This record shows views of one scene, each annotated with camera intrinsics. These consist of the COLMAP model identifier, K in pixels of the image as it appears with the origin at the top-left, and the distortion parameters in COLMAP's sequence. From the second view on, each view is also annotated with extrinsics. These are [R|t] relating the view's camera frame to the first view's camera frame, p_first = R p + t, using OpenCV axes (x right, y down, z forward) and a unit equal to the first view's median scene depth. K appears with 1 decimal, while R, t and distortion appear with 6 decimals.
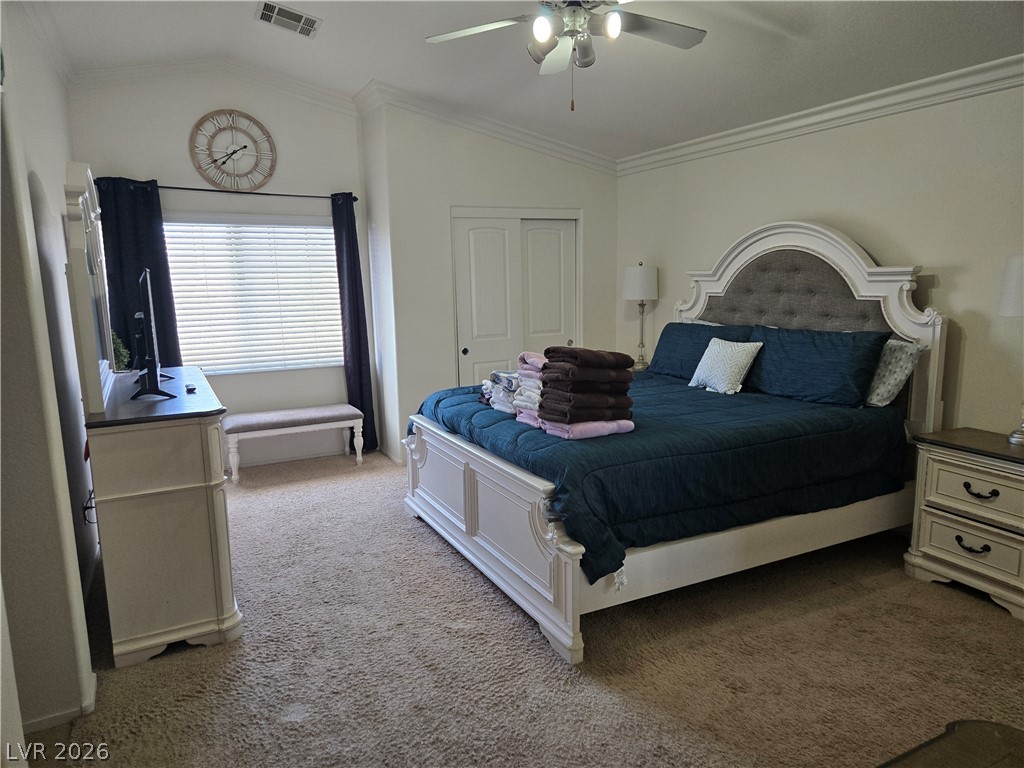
lens RADIAL K [[683.1, 0, 515.4], [0, 683.1, 382.6], [0, 0, 1]] dist [0.038855, -0.023037]
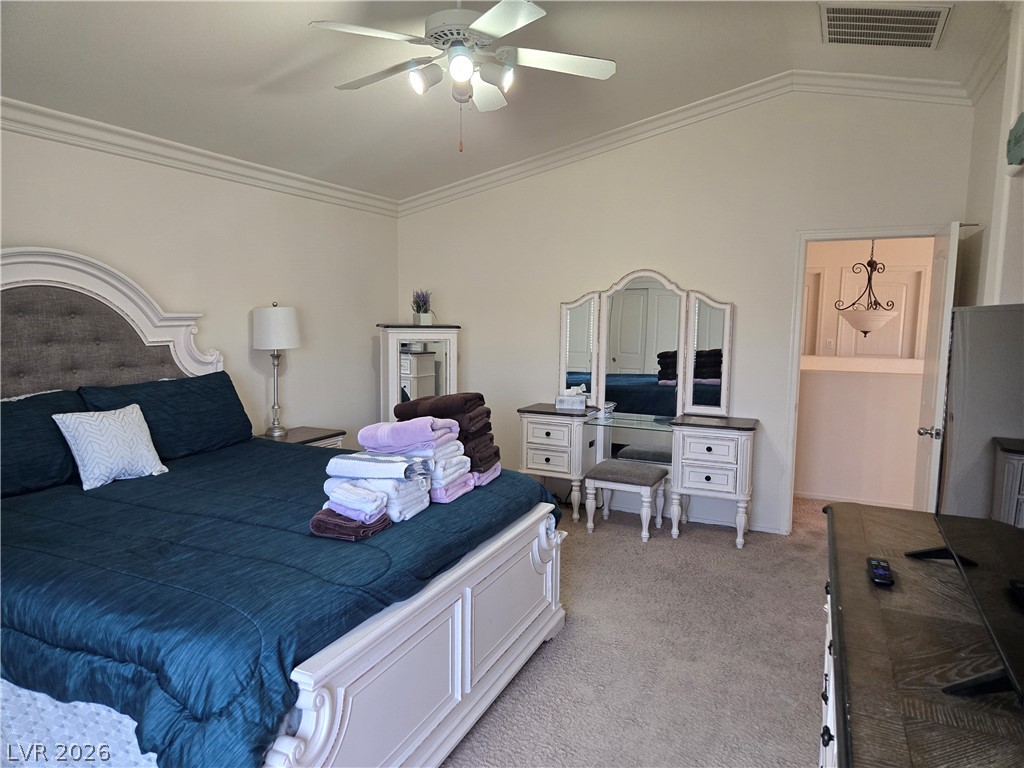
lens RADIAL K [[683.1, 0, 515.7], [0, 683.1, 388.0], [0, 0, 1]] dist [0.038855, -0.023037]
pose [[-0.563154, -0.075347, 0.822910, -0.577255], [0.128631, 0.975703, 0.177365, -0.167564], [-0.816279, 0.205735, -0.539779, 1.110553]]
